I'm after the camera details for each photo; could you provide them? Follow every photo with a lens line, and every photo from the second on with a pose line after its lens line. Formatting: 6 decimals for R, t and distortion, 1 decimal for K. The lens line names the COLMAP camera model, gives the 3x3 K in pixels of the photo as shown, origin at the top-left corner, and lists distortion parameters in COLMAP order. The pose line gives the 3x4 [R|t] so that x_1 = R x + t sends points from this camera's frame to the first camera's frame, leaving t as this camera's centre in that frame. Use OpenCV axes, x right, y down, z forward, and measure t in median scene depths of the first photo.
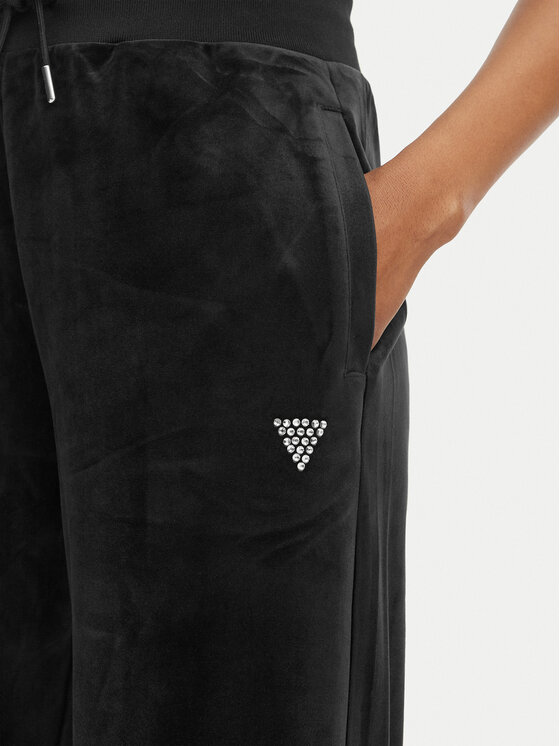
lens RADIAL K [[1212.8, 0, 280.0], [0, 1212.8, 373.0], [0, 0, 1]] dist [0.001180, -0.022208]
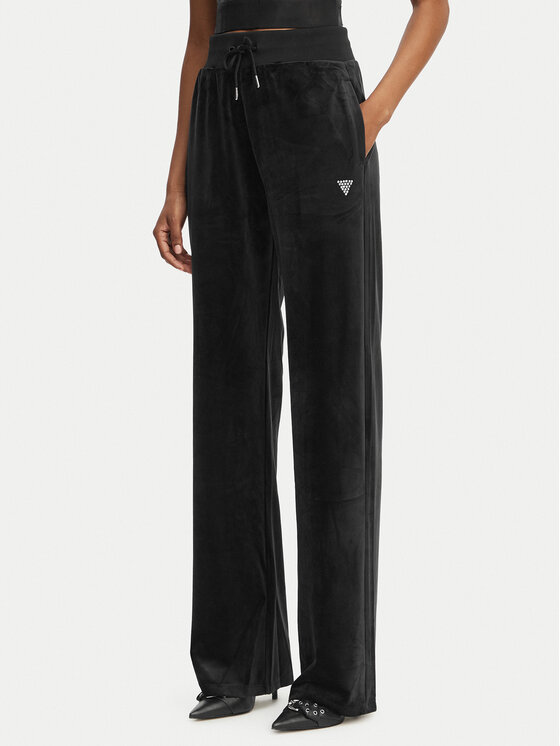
lens RADIAL K [[1752.5, 0, 280.0], [0, 1752.5, 373.0], [0, 0, 1]] dist [-0.235642, 0.384241]
pose [[0.997569, -0.068633, -0.012054, -0.136591], [0.069684, 0.982289, 0.173934, -0.283163], [-0.000097, -0.174351, 0.984684, -3.748966]]
